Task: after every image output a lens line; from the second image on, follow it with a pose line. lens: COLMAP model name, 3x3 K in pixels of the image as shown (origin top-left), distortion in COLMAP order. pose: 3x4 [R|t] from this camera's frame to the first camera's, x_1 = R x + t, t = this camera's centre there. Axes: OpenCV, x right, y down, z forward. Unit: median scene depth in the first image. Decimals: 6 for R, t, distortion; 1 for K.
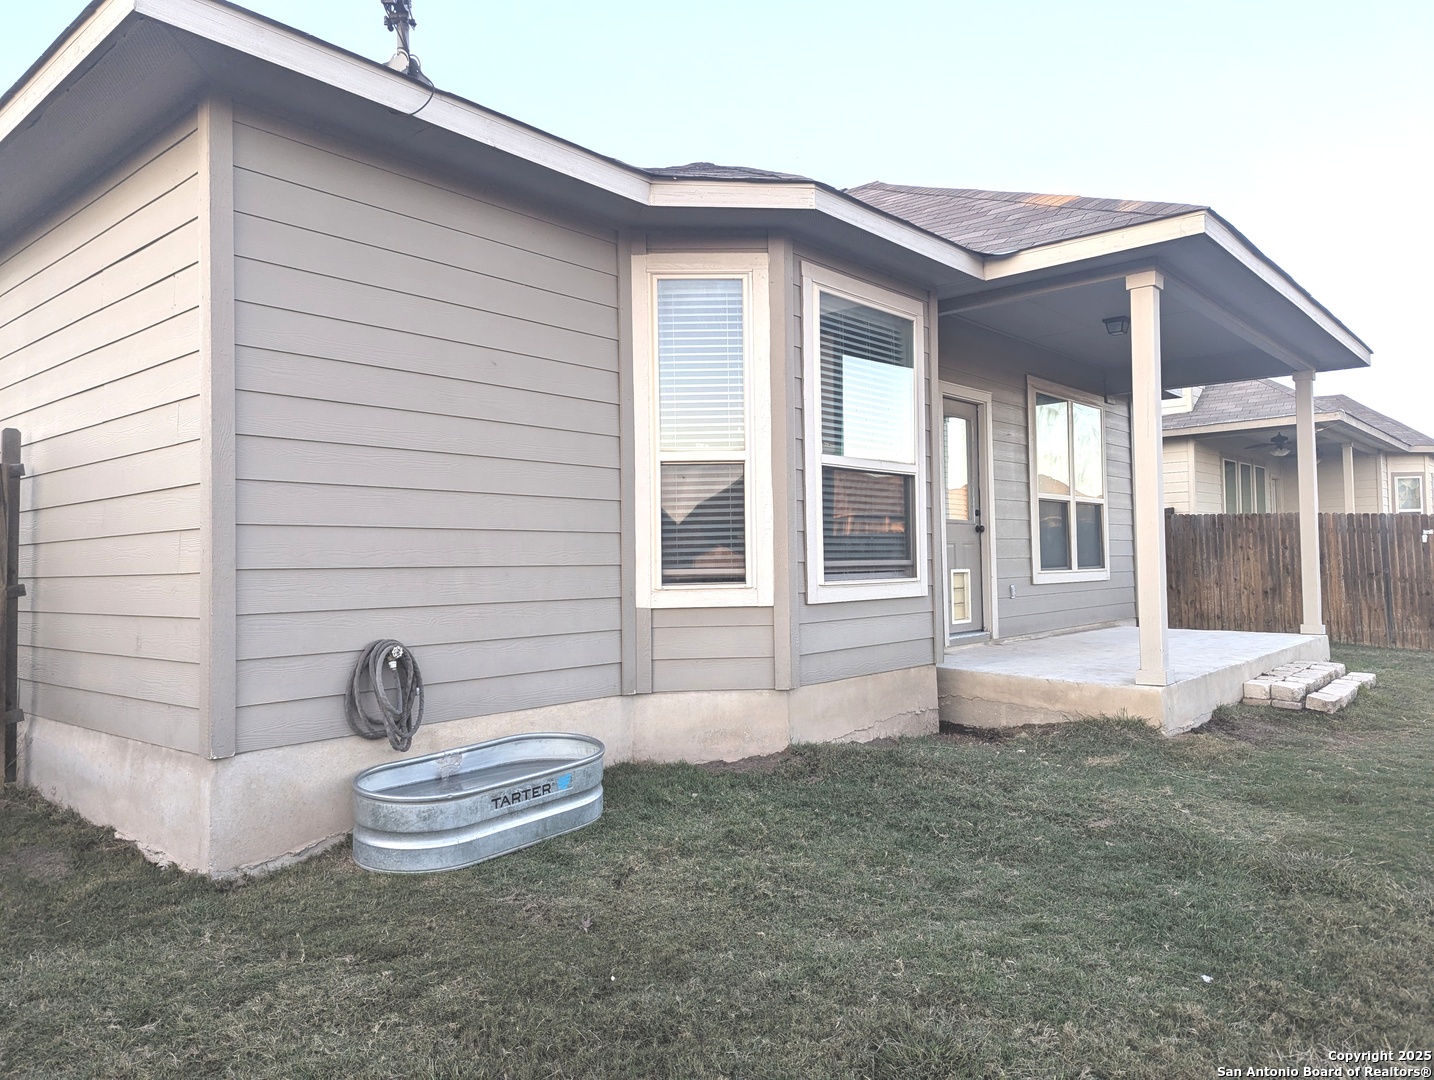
lens RADIAL K [[1008.7, 0, 710.6], [0, 1008.7, 521.9], [0, 0, 1]] dist [0.096093, -0.095804]
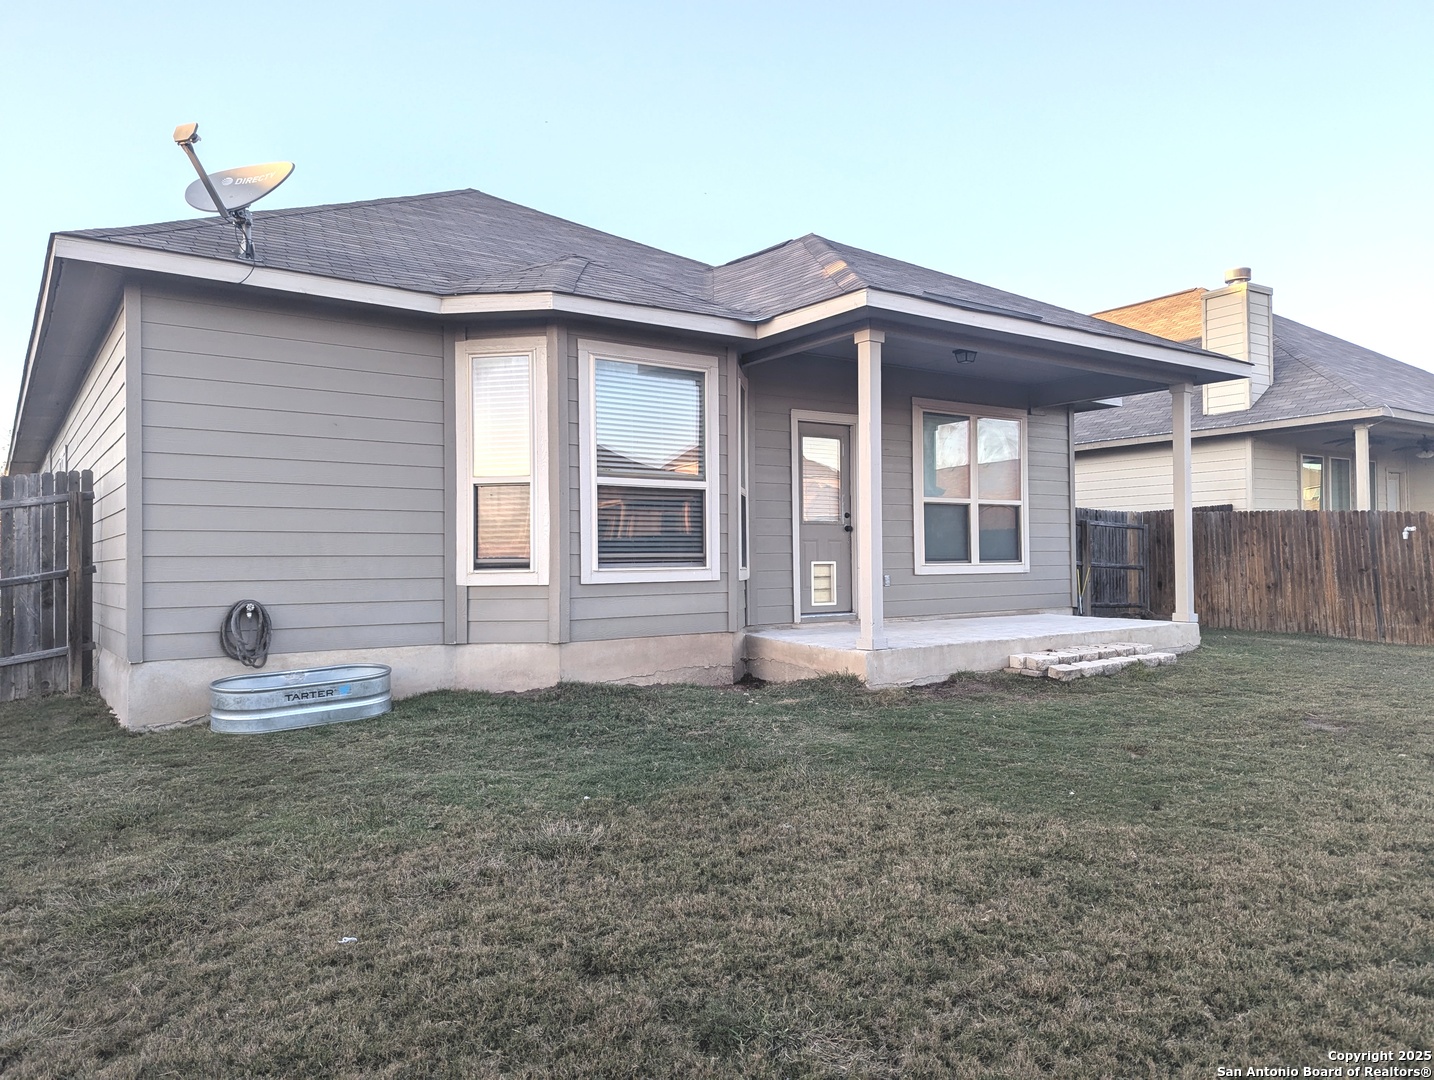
lens RADIAL K [[1000.1, 0, 717.0], [0, 1000.1, 540.0], [0, 0, 1]] dist [0.053593, -0.002526]
pose [[0.973709, 0.000469, -0.227796, 0.582705], [0.004575, 0.999756, 0.021611, -0.008920], [0.227751, -0.022085, 0.973469, -0.302208]]
